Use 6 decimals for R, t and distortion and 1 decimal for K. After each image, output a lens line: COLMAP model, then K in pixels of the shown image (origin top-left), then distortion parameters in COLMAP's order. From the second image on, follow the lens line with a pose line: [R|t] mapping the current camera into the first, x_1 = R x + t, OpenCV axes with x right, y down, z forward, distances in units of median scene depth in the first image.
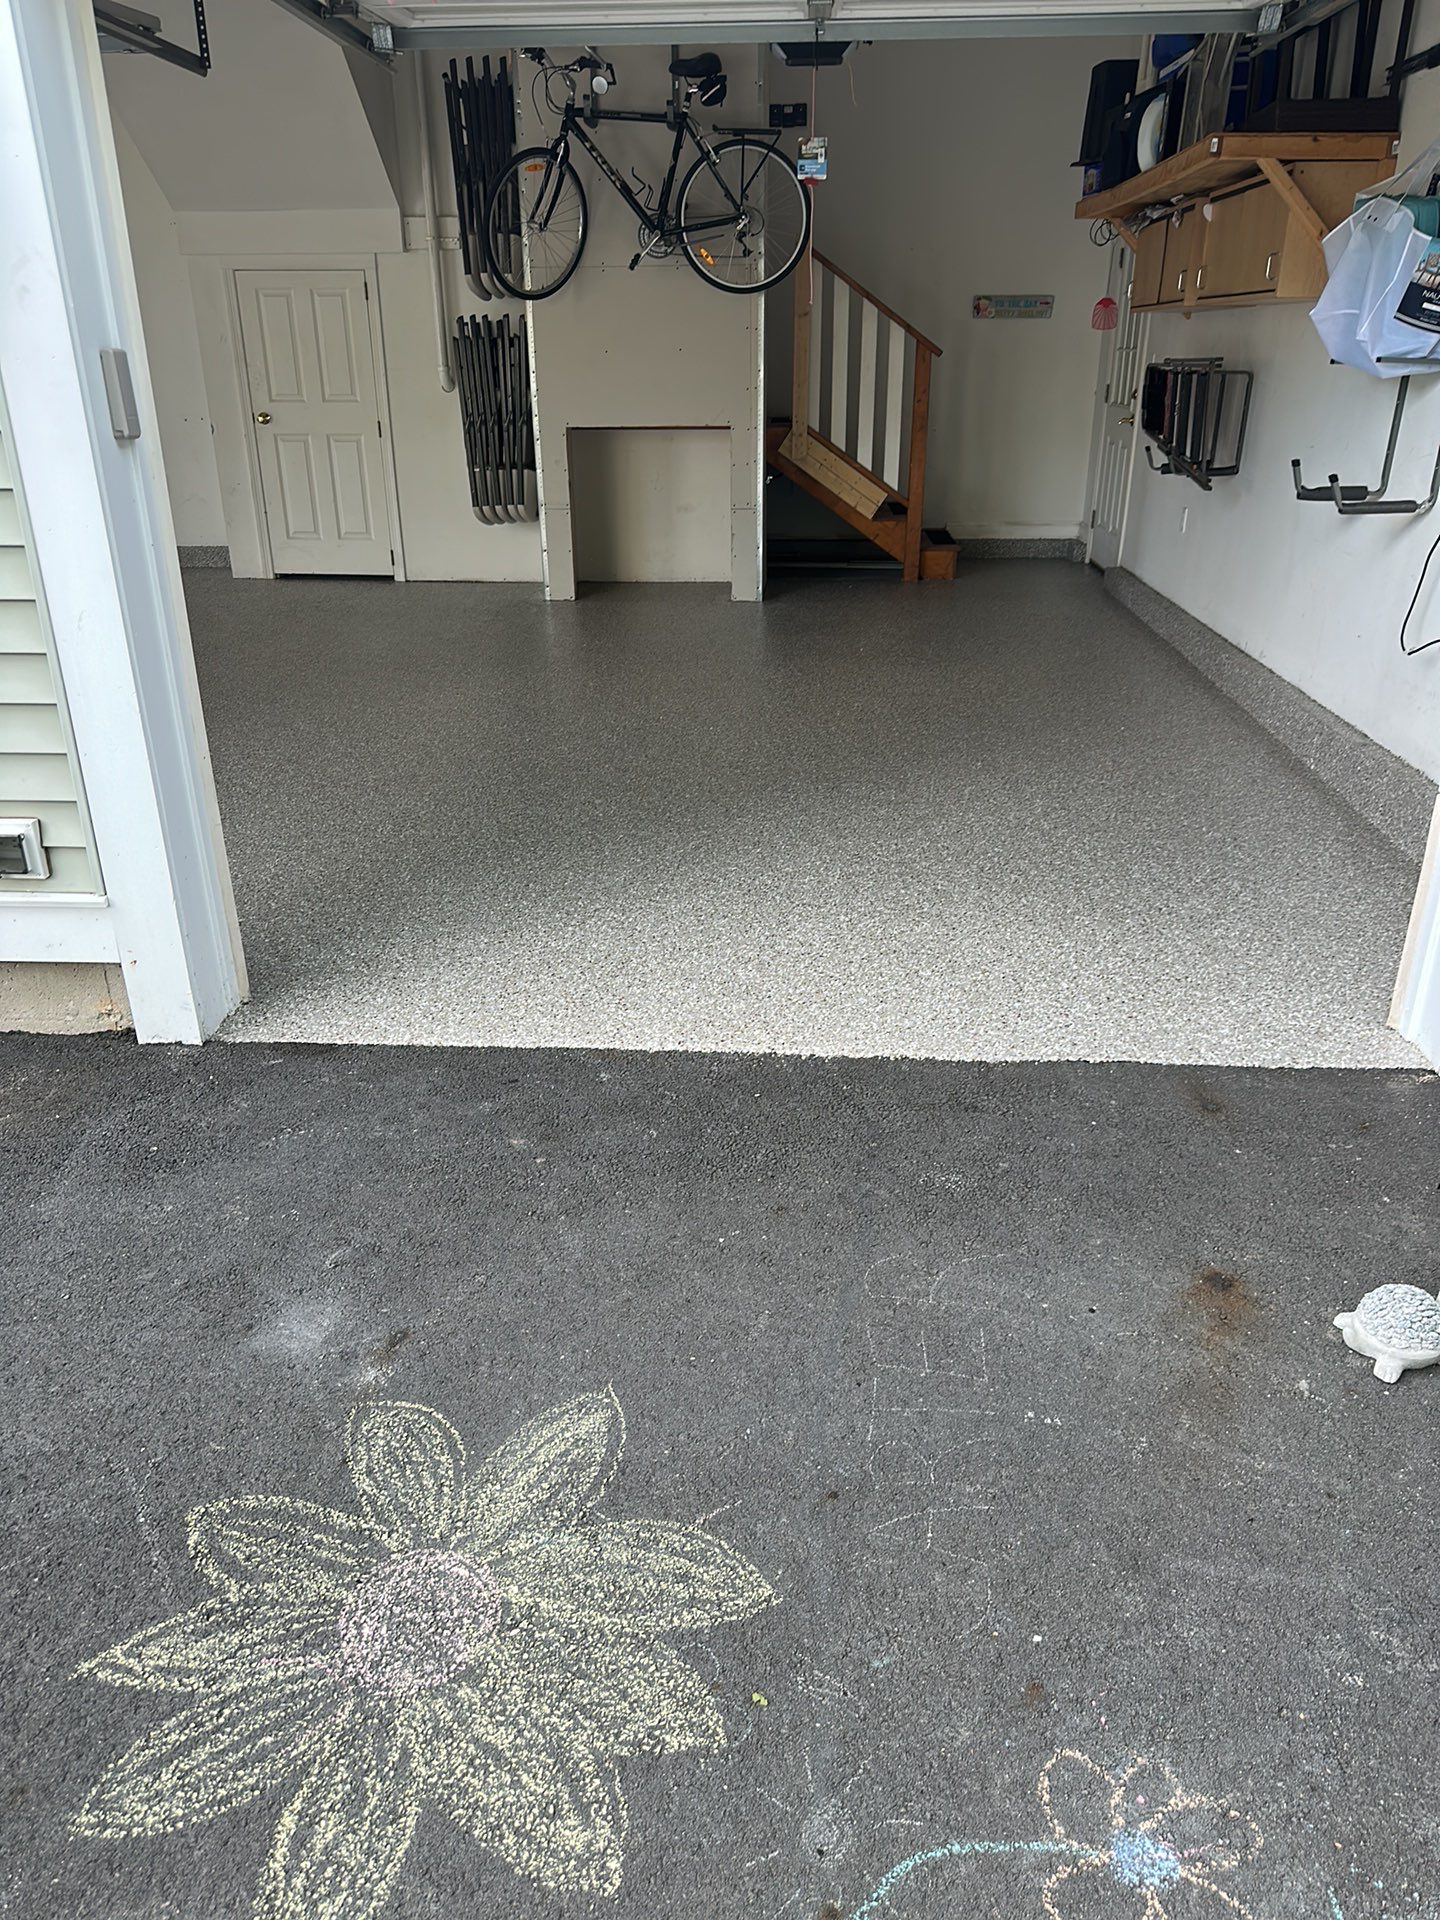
lens RADIAL K [[1369.6, 0, 721.3], [0, 1369.6, 966.1], [0, 0, 1]] dist [0.058017, -0.072820]
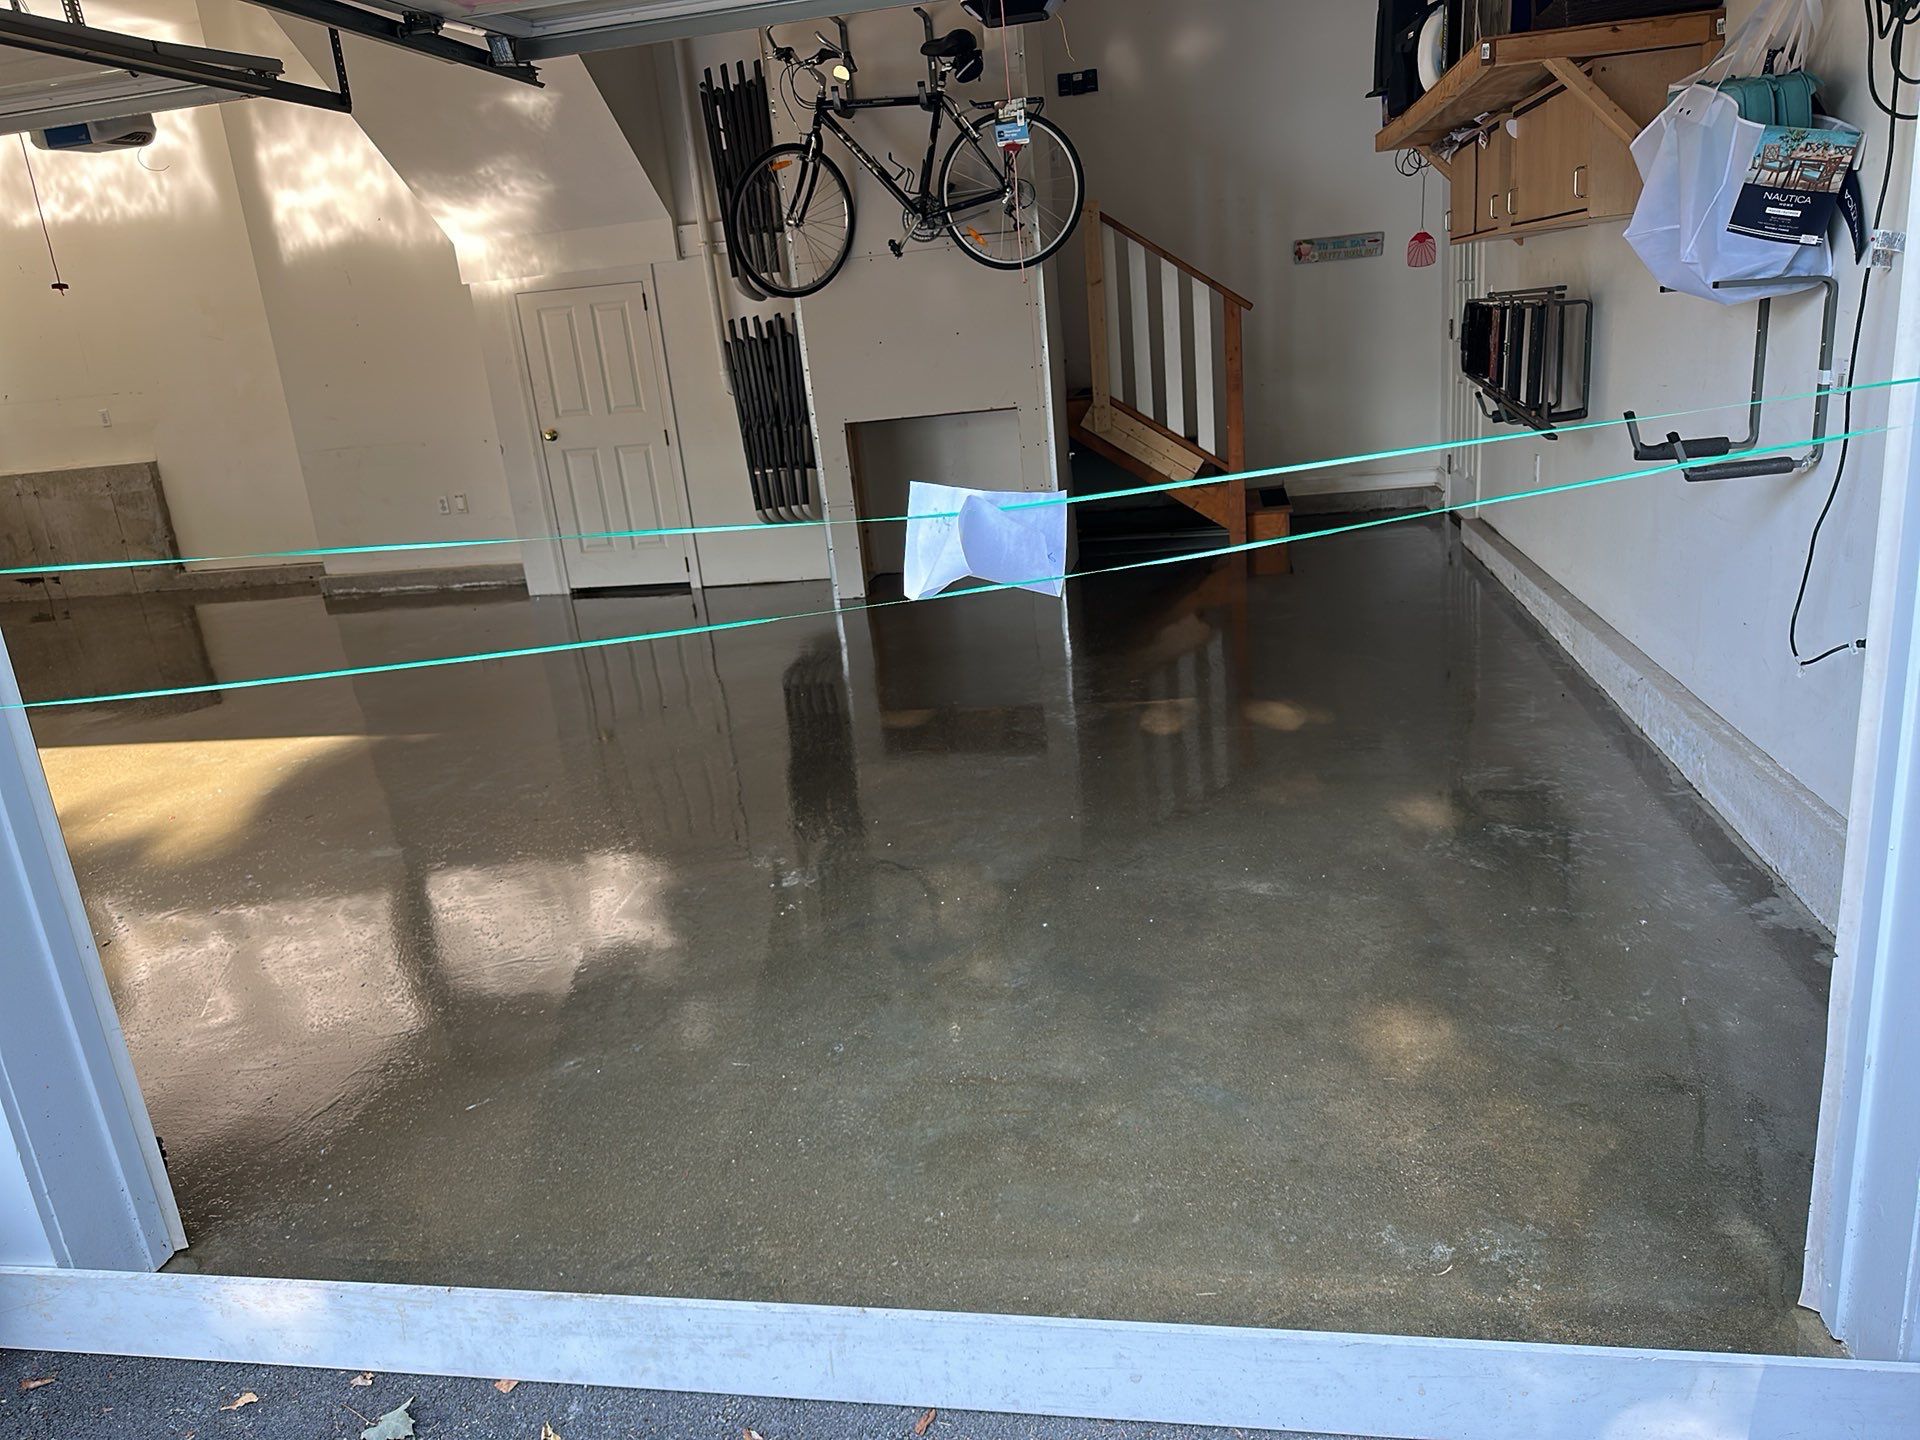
lens RADIAL K [[1369.6, 0, 964.9], [0, 1369.6, 740.0], [0, 0, 1]] dist [0.058017, -0.072820]
pose [[0.989558, -0.052463, -0.134251, 0.089666], [0.036066, 0.991902, -0.121775, -0.064192], [0.139553, 0.115661, 0.983437, 0.128231]]
